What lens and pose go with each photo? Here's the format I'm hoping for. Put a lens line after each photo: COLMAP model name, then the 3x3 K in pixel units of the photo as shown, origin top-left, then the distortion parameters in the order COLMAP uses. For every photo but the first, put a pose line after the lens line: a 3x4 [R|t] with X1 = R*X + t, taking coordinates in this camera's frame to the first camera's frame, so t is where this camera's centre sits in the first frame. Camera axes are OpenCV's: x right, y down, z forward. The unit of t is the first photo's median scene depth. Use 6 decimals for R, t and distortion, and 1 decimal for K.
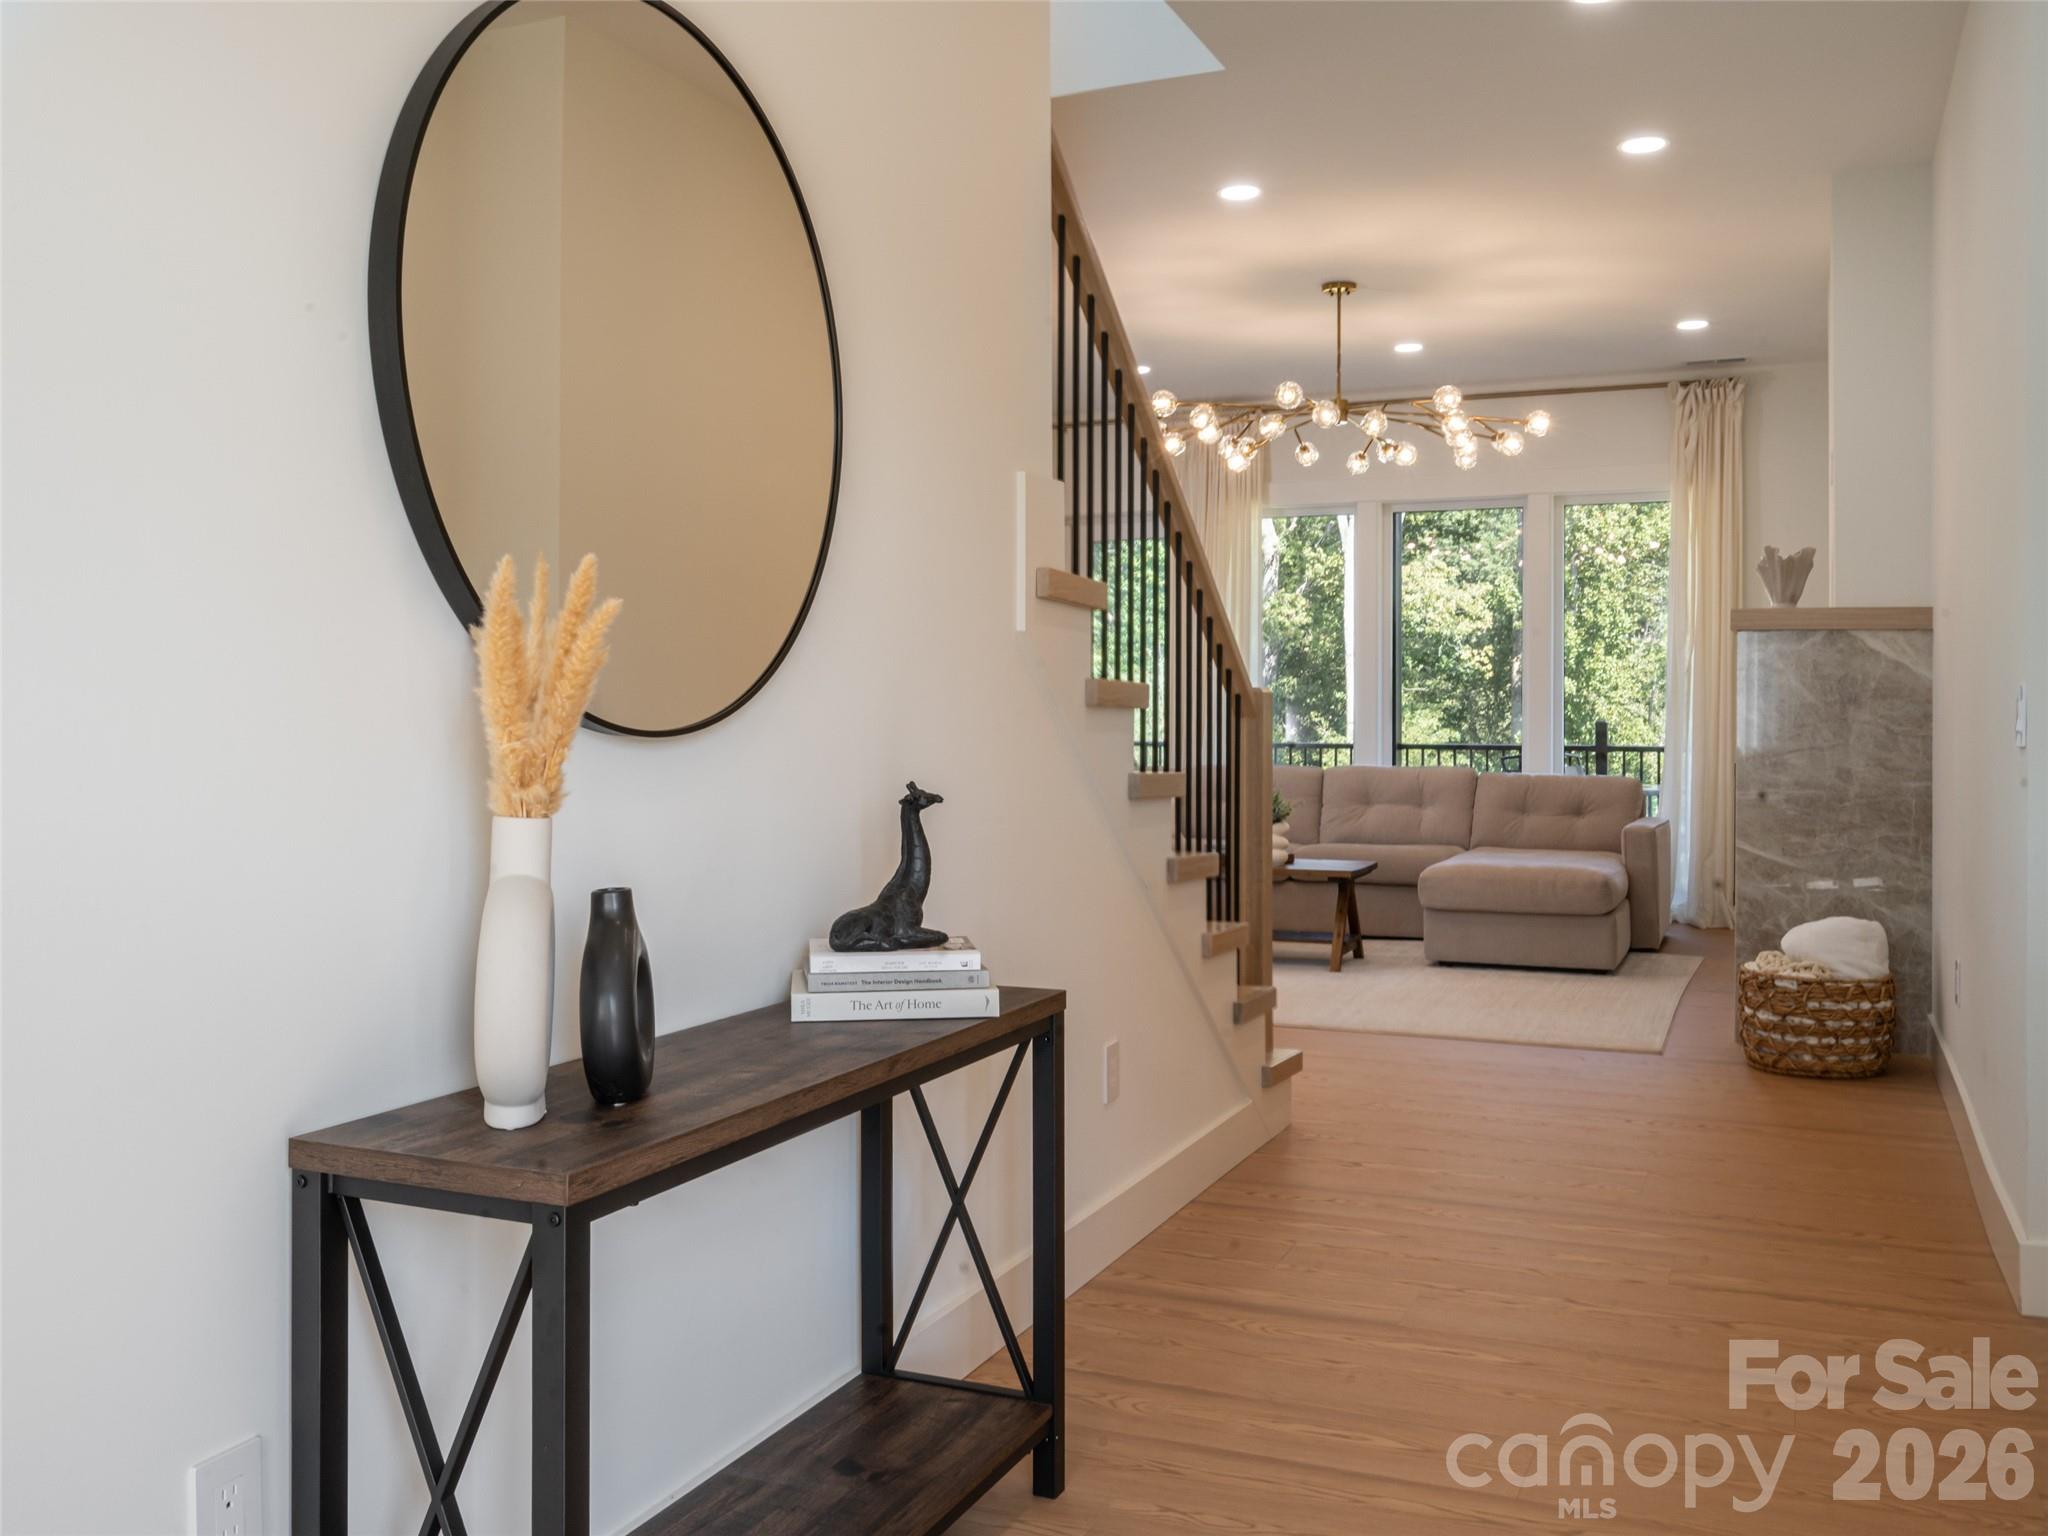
lens RADIAL K [[1779.5, 0, 1032.2], [0, 1779.5, 753.6], [0, 0, 1]] dist [-0.023764, -0.013910]
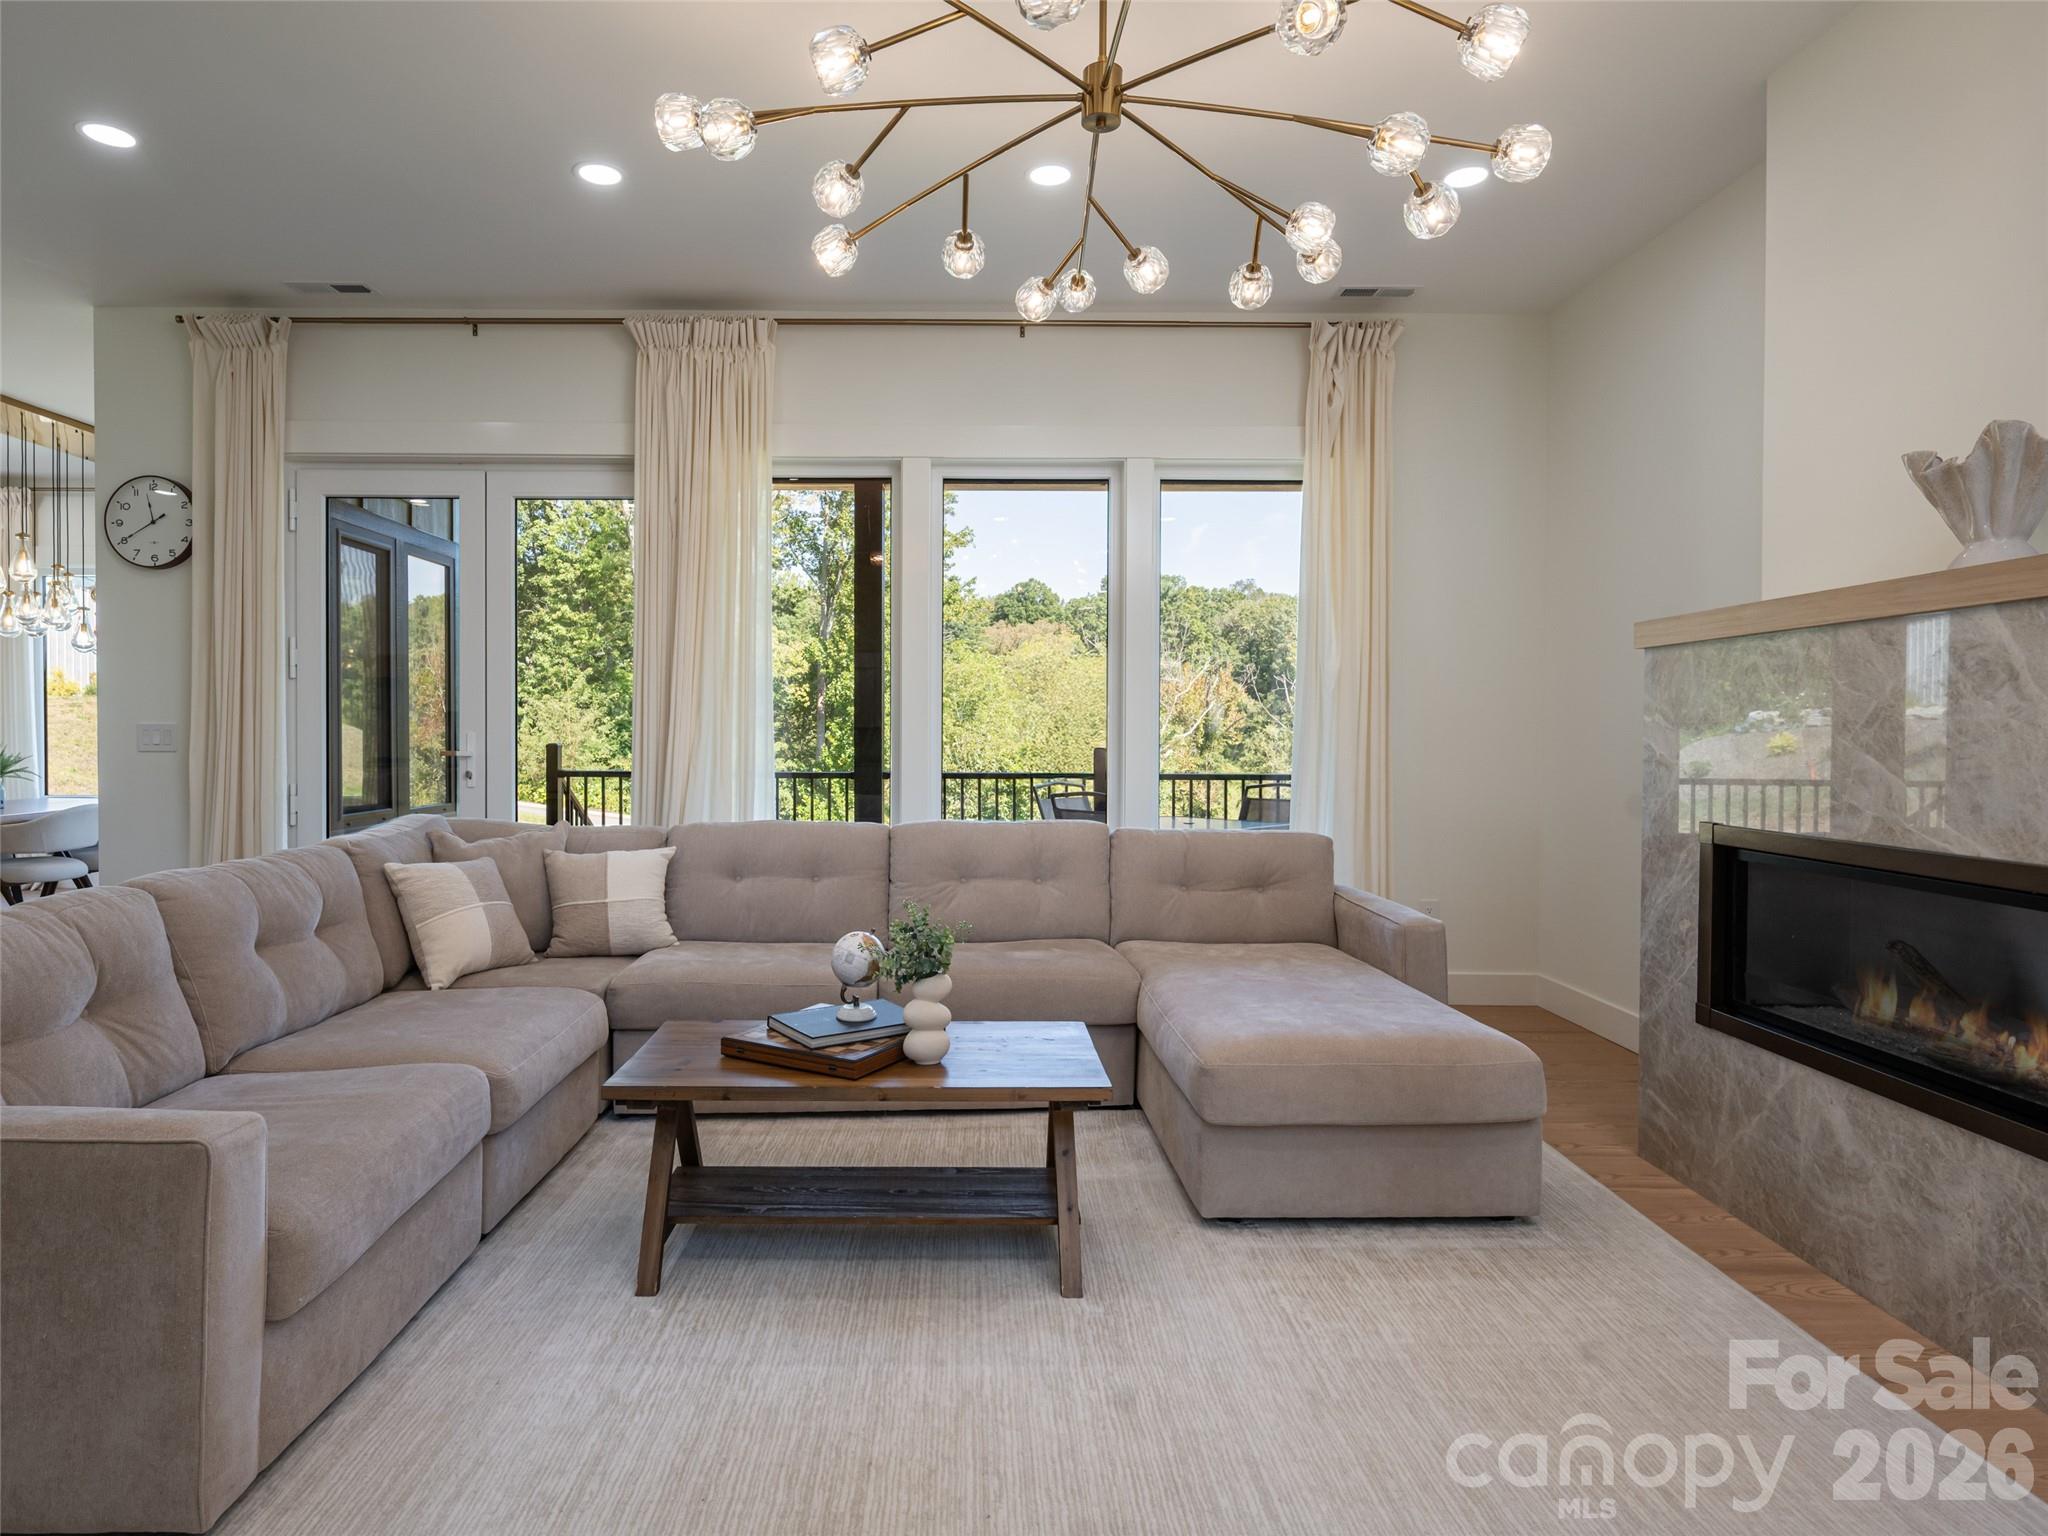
lens RADIAL K [[1183.4, 0, 1004.0], [0, 1183.4, 753.6], [0, 0, 1]] dist [-0.003682, -0.002770]
pose [[0.909433, -0.006268, 0.415803, 0.018511], [0.007637, 0.999970, -0.001629, -0.019026], [-0.415780, 0.004656, 0.909453, 0.602623]]
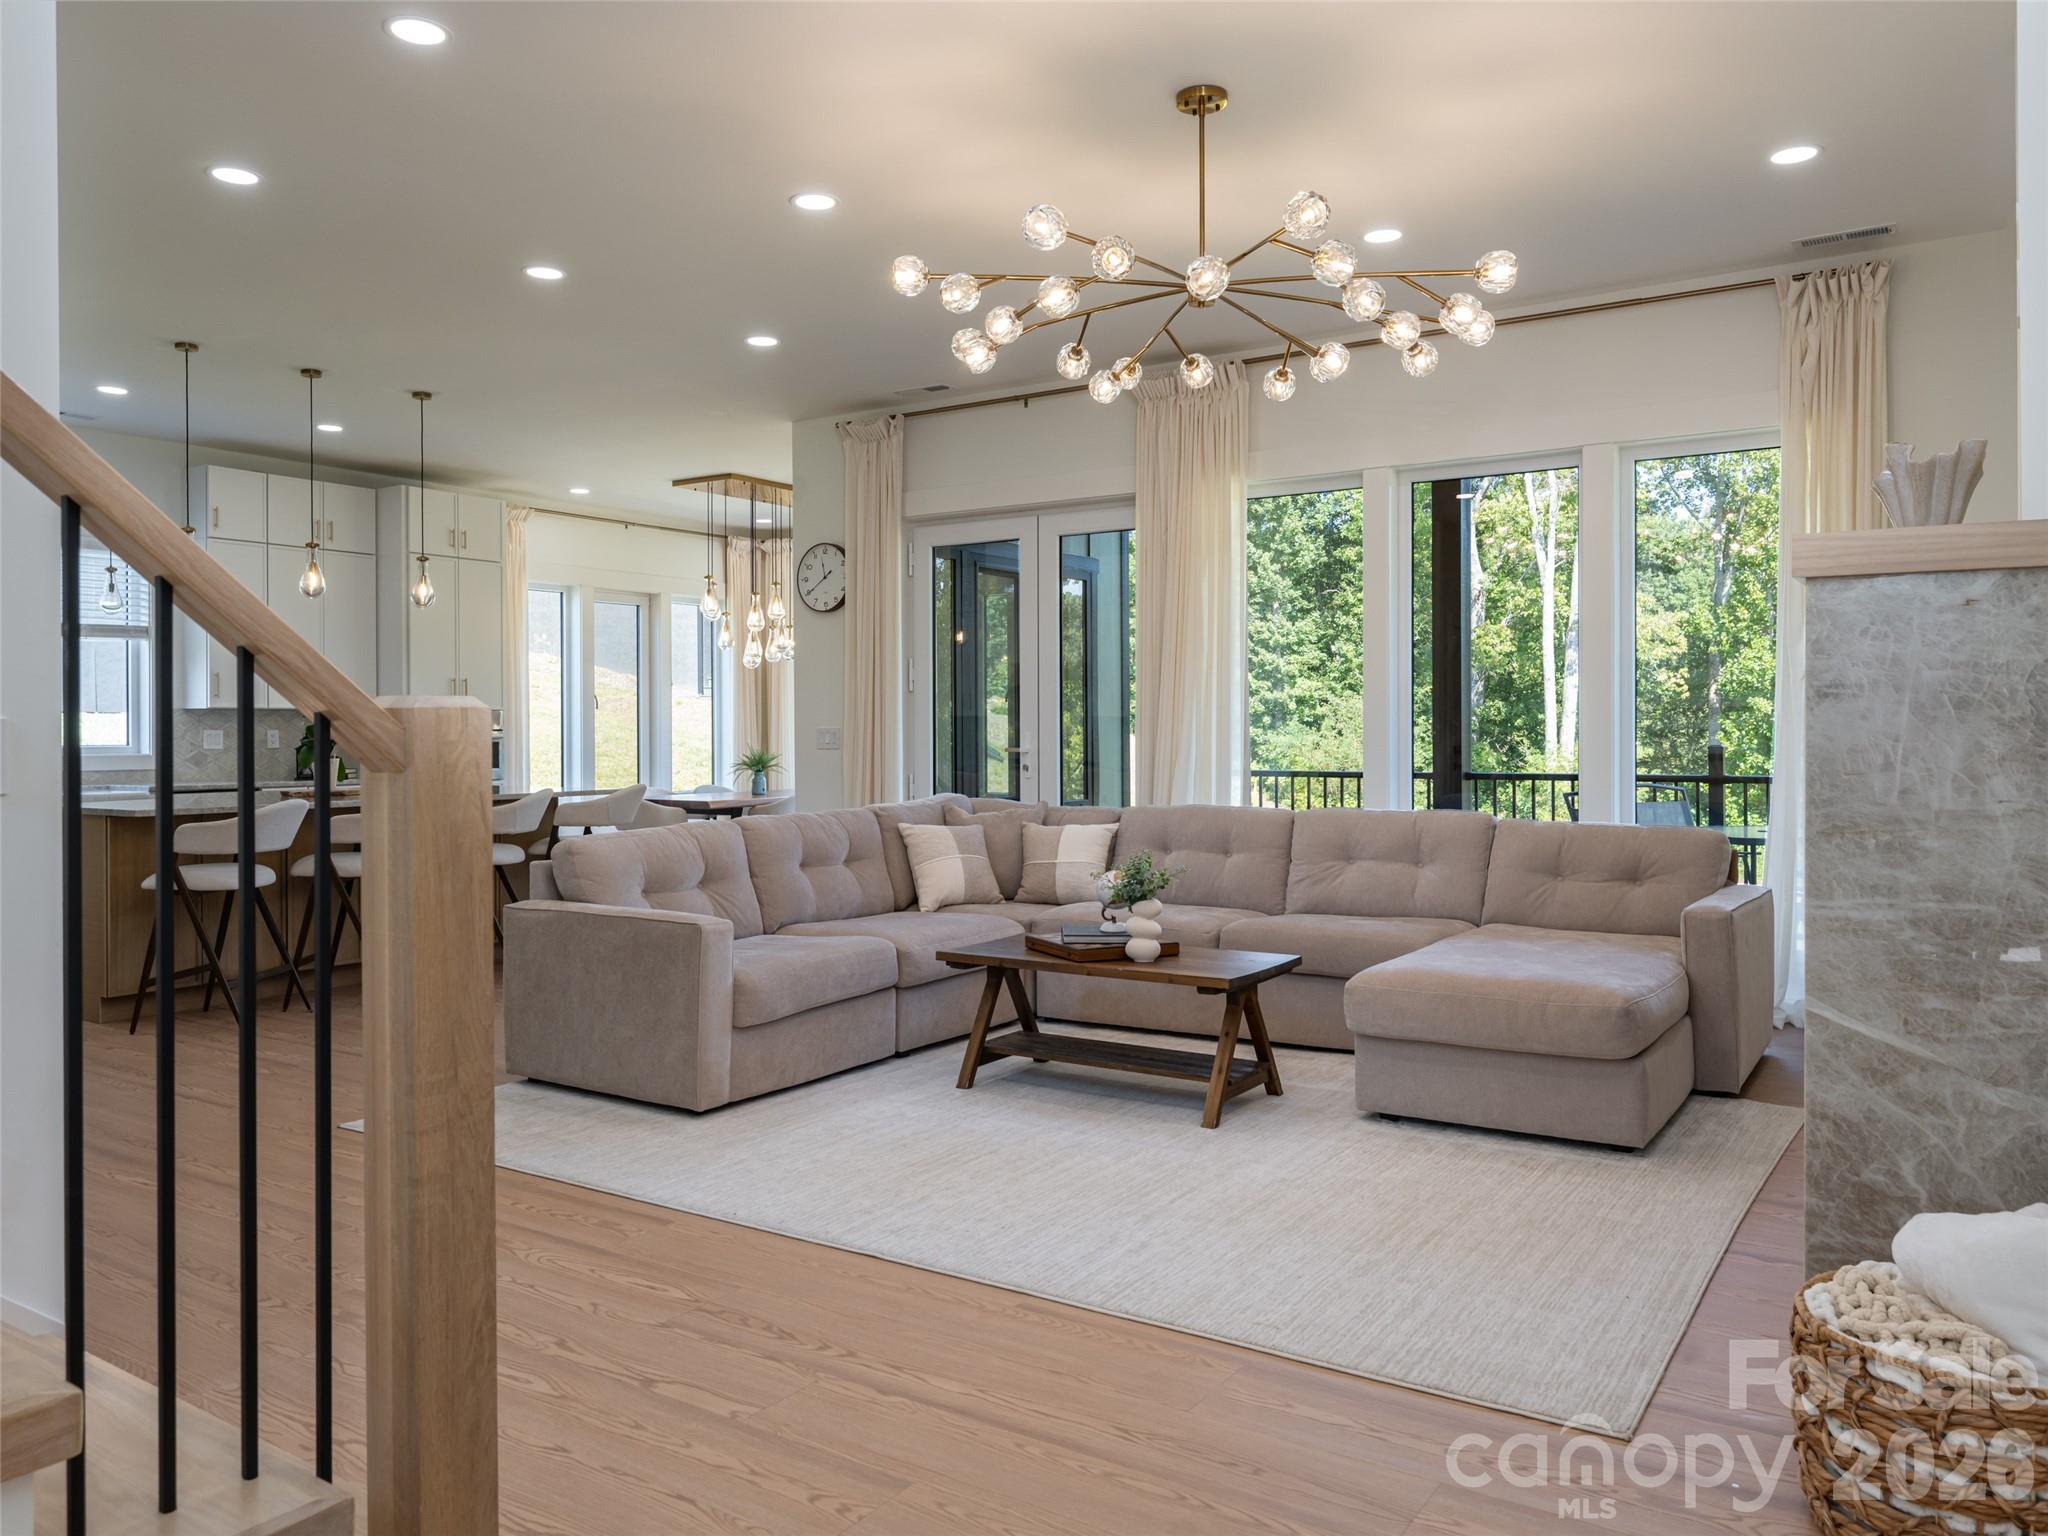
lens RADIAL K [[1515.1, 0, 1012.9], [0, 1515.1, 765.9], [0, 0, 1]] dist [-0.010605, 0.008505]
pose [[0.985189, -0.002479, -0.171457, 0.164381], [0.002086, 0.999995, -0.002475, -0.010561], [0.171462, 0.002081, 0.985189, 0.355533]]
